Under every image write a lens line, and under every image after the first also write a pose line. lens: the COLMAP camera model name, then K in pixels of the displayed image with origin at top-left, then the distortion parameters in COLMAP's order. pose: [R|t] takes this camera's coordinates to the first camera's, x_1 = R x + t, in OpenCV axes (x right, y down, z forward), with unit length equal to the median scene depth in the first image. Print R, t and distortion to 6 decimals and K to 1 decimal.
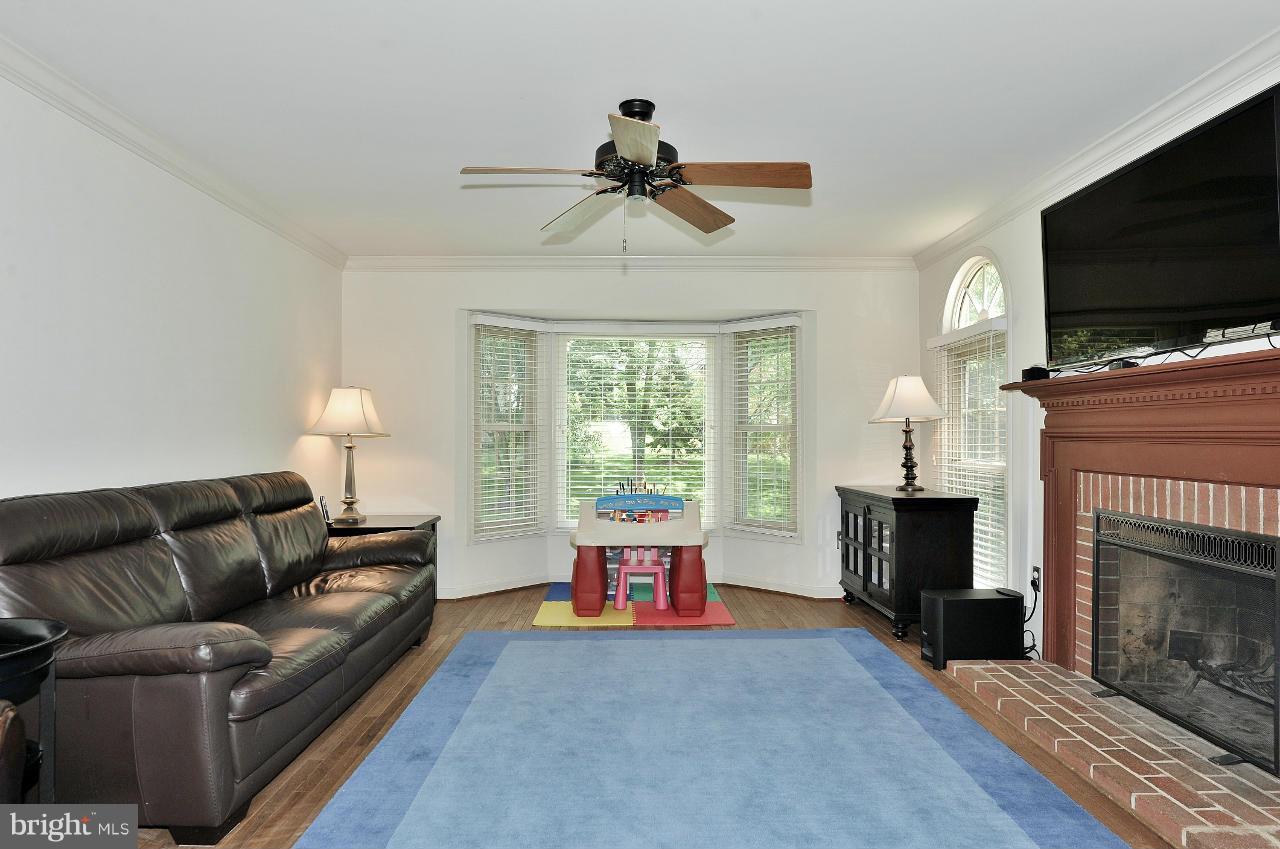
lens RADIAL K [[733.3, 0, 640.0], [0, 733.3, 424.5], [0, 0, 1]] dist [-0.020598, 0.000260]
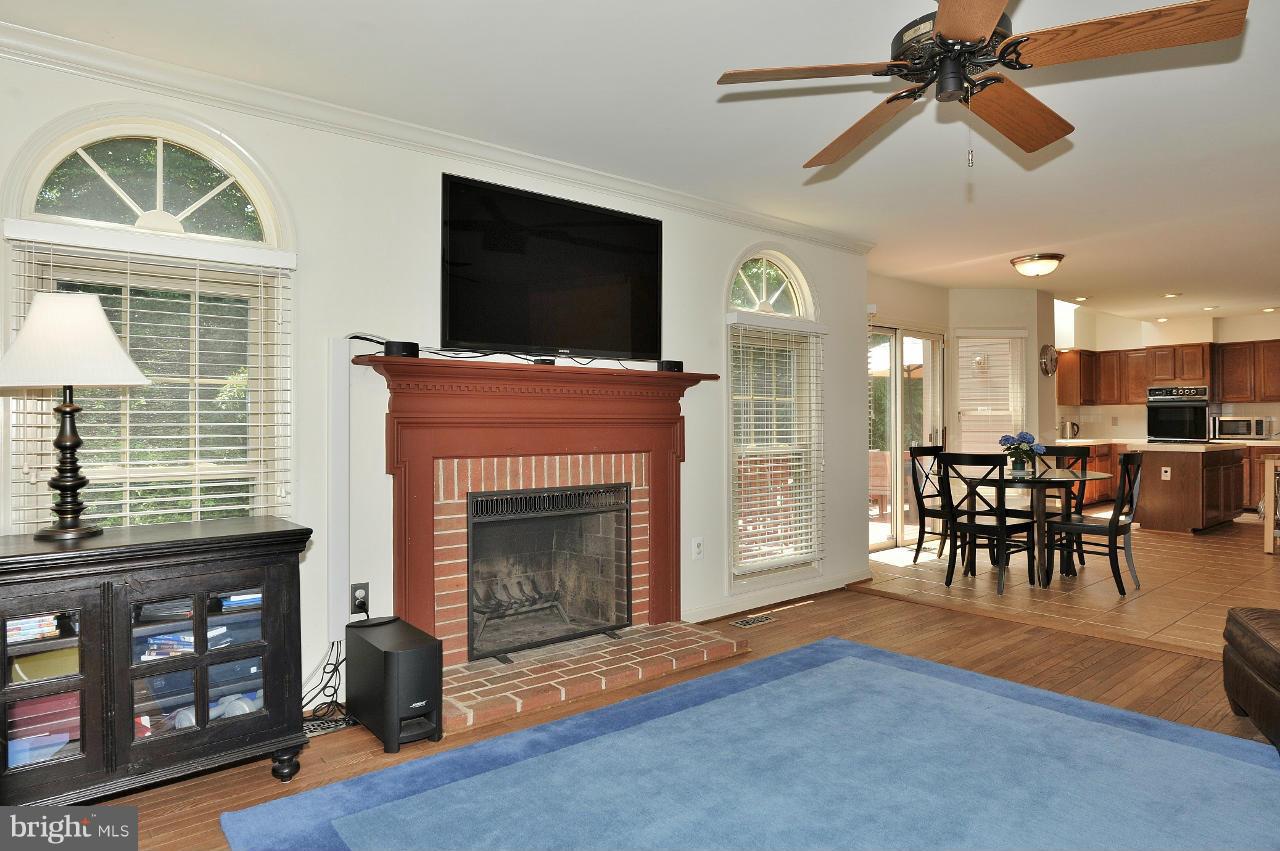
lens RADIAL K [[746.2, 0, 640.0], [0, 746.2, 425.5], [0, 0, 1]] dist [-0.020422, 0.002225]
pose [[-0.620651, 0.000121, 0.784087, -0.290257], [-0.009143, 0.999931, -0.007391, 0.023332], [-0.784033, -0.011756, -0.620607, 1.253644]]
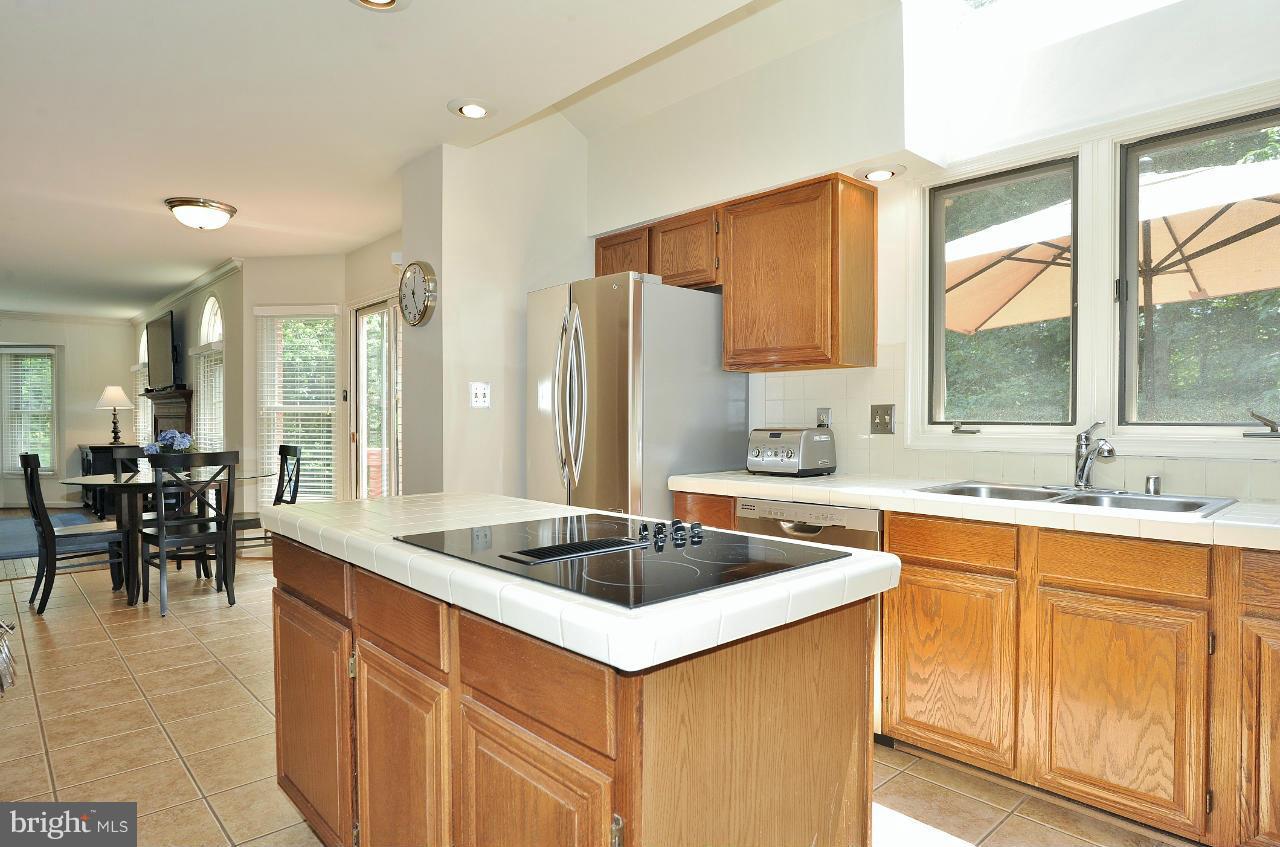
lens RADIAL K [[731.2, 0, 640.0], [0, 731.2, 423.5], [0, 0, 1]] dist [-0.023913, 0.000894]
pose [[0.745285, -0.011762, 0.666642, 0.158312], [-0.007332, 0.999639, 0.025835, -0.032032], [-0.666706, -0.024142, 0.744930, -1.699598]]
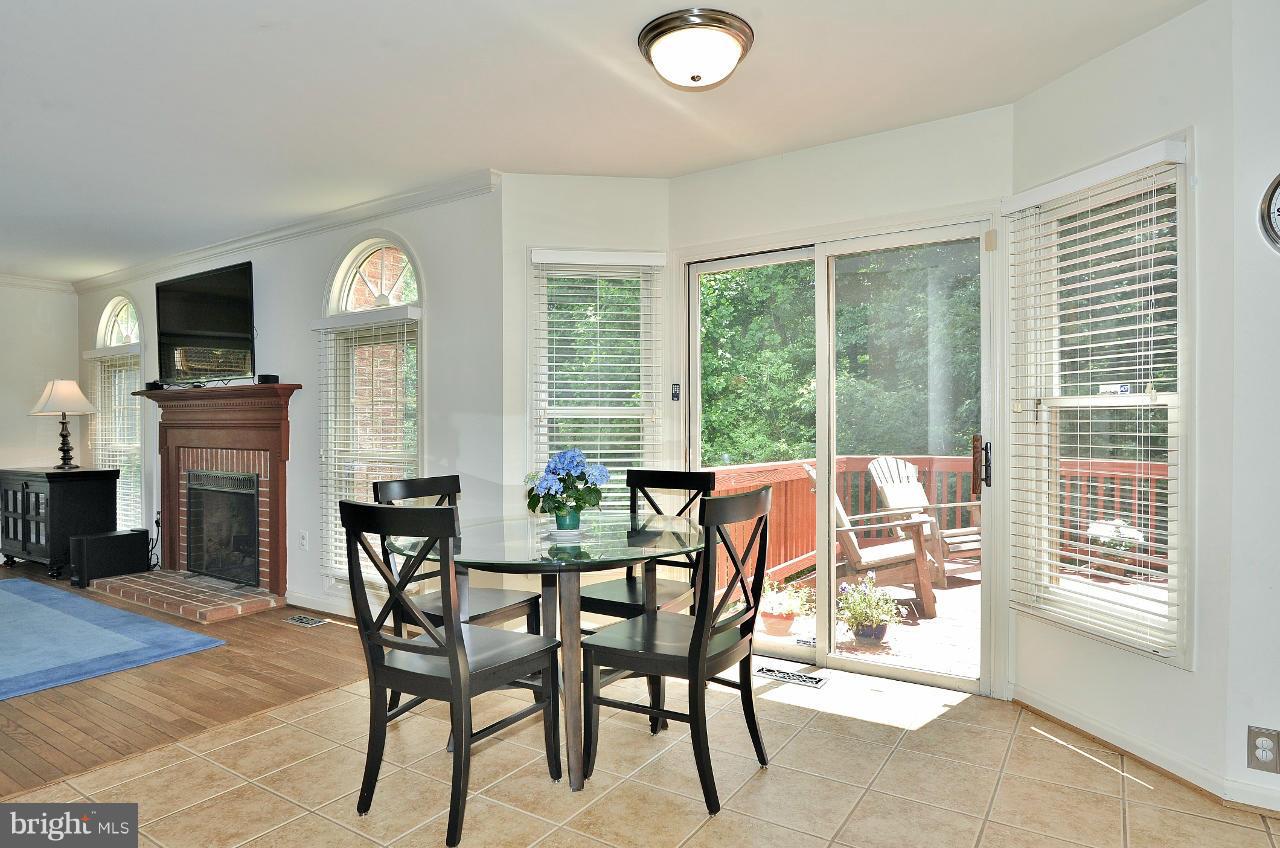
lens RADIAL K [[731.2, 0, 640.0], [0, 731.2, 424.0], [0, 0, 1]] dist [-0.023913, 0.000894]
pose [[0.553592, -0.008896, 0.832740, -0.158278], [-0.006406, 0.999868, 0.014940, -0.017060], [-0.832763, -0.013605, 0.553462, -0.674229]]
